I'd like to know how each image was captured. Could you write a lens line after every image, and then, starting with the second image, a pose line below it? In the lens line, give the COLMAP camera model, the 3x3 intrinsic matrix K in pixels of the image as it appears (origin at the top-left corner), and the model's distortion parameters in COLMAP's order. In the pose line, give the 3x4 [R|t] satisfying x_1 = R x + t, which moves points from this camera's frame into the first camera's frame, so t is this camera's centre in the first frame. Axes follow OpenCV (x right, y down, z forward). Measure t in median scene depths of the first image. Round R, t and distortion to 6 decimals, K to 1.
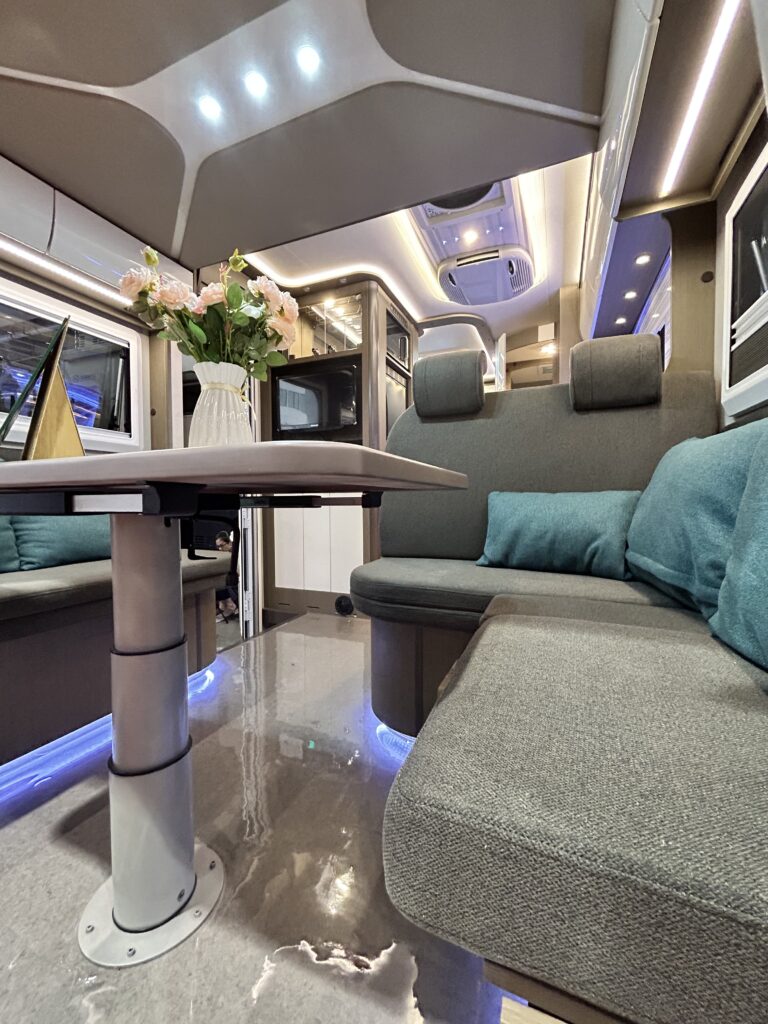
lens RADIAL K [[416.6, 0, 387.0], [0, 416.6, 512.9], [0, 0, 1]] dist [-0.000145, 0.000123]
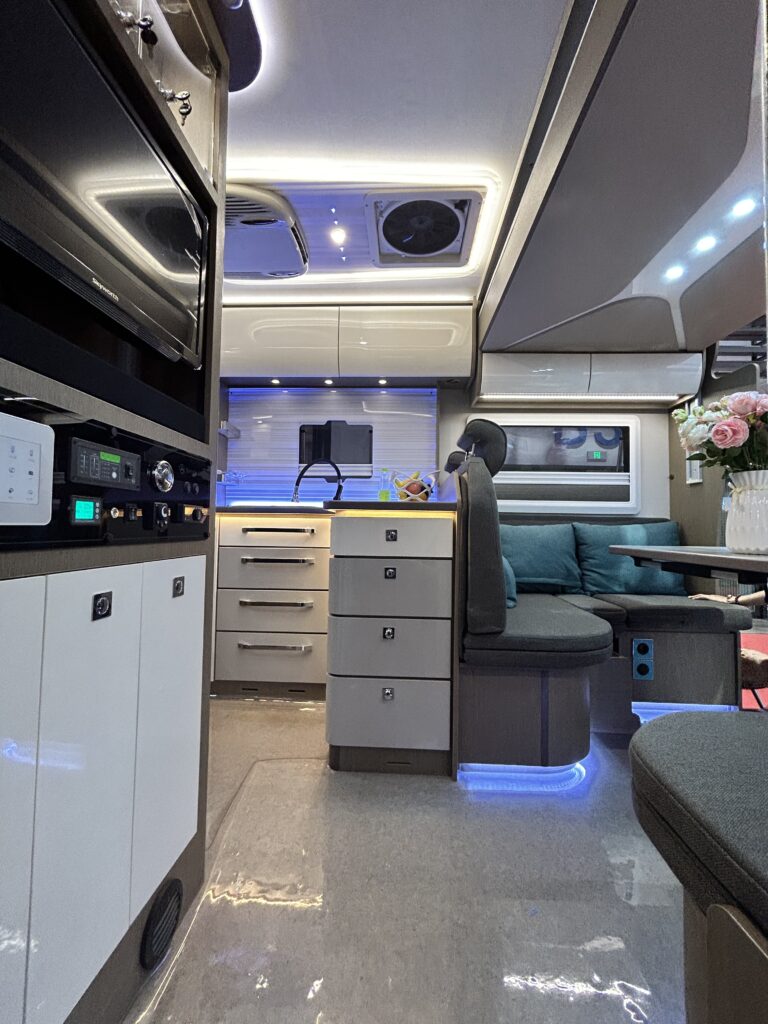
lens RADIAL K [[416.6, 0, 387.0], [0, 416.6, 512.9], [0, 0, 1]] dist [-0.000145, 0.000123]
pose [[-0.343381, 0.040911, 0.938305, -0.777290], [0.021717, 0.999130, -0.035615, -0.113803], [-0.938945, 0.008148, -0.343971, 1.587135]]
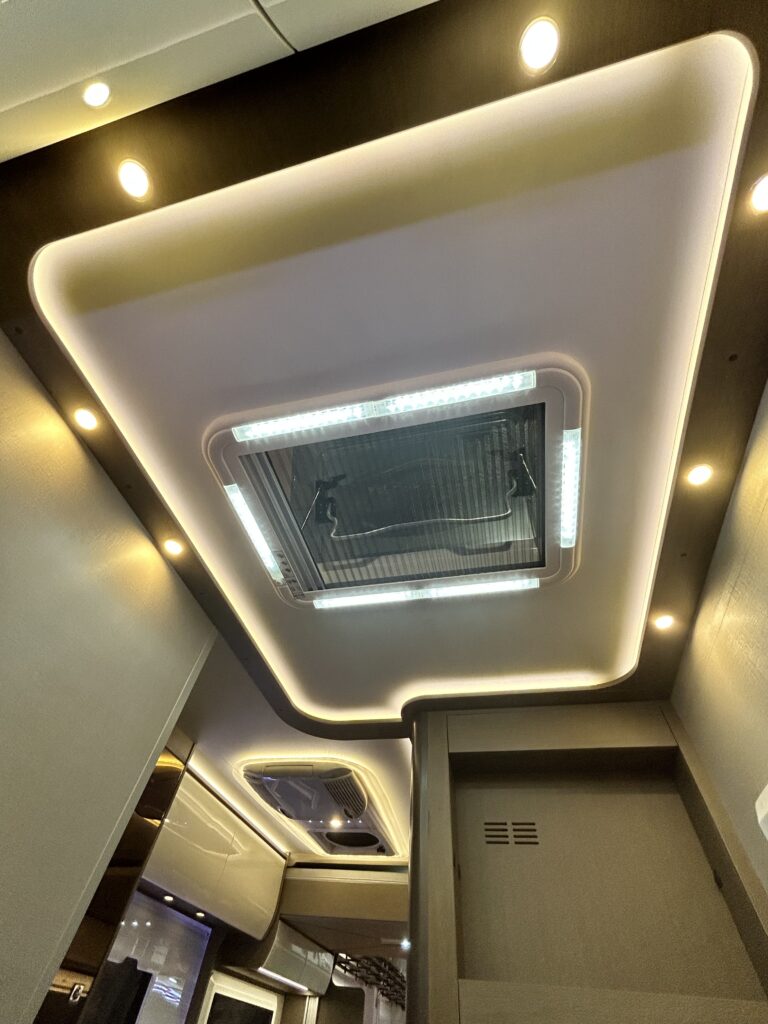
lens RADIAL K [[416.6, 0, 387.0], [0, 416.6, 512.9], [0, 0, 1]] dist [-0.000145, 0.000123]
pose [[-0.983557, -0.172658, -0.052951, 0.345583], [-0.067187, 0.621990, -0.780137, -0.442831], [0.167632, -0.763752, -0.623364, 3.031799]]
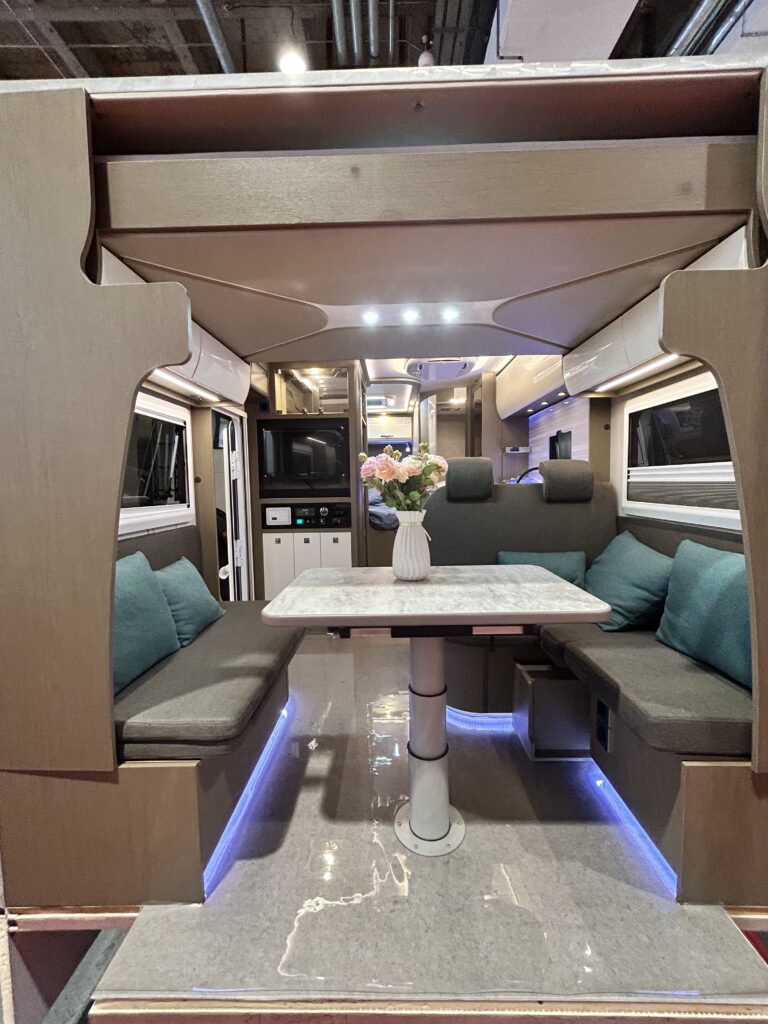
lens RADIAL K [[416.6, 0, 387.0], [0, 416.6, 512.9], [0, 0, 1]] dist [-0.000145, 0.000123]
pose [[0.931225, -0.033697, 0.362885, -0.654183], [0.020689, 0.998998, 0.039674, -0.246116], [-0.363858, -0.029437, 0.930989, -0.280545]]
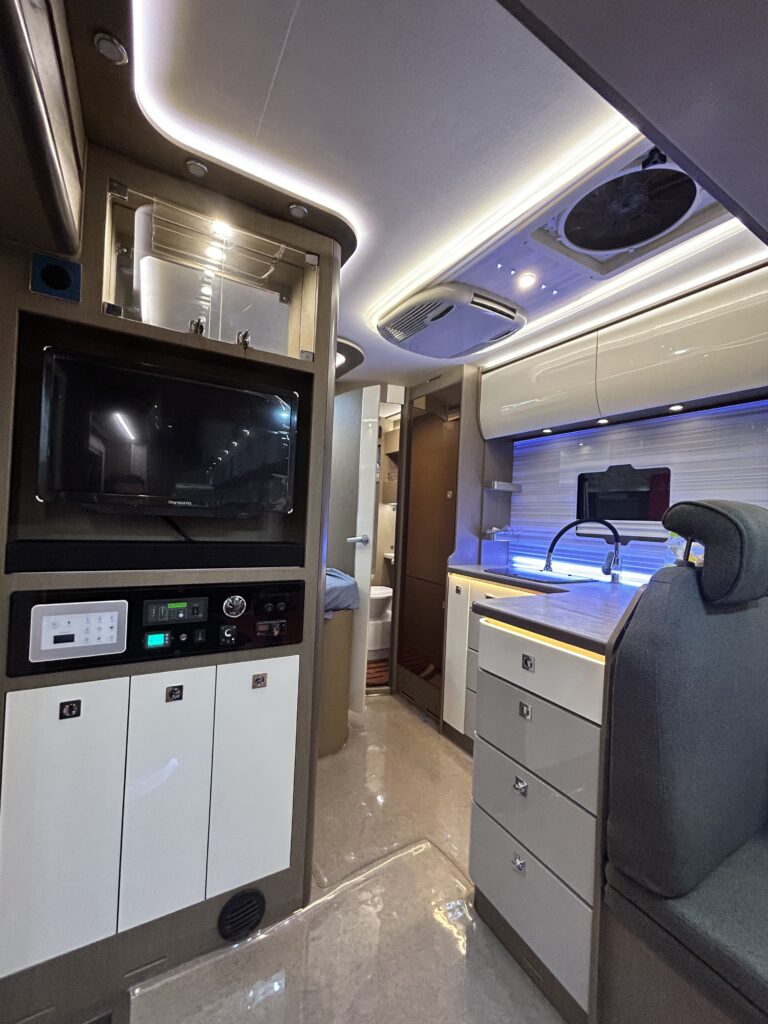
lens RADIAL K [[419.4, 0, 384.0], [0, 419.4, 512.0], [0, 0, 1]] dist [-0.000512, 0.000236]
pose [[0.610593, 0.045020, 0.790664, -0.641980], [-0.026115, 0.998985, -0.036714, -0.325901], [-0.791514, 0.001769, 0.611148, 1.012558]]
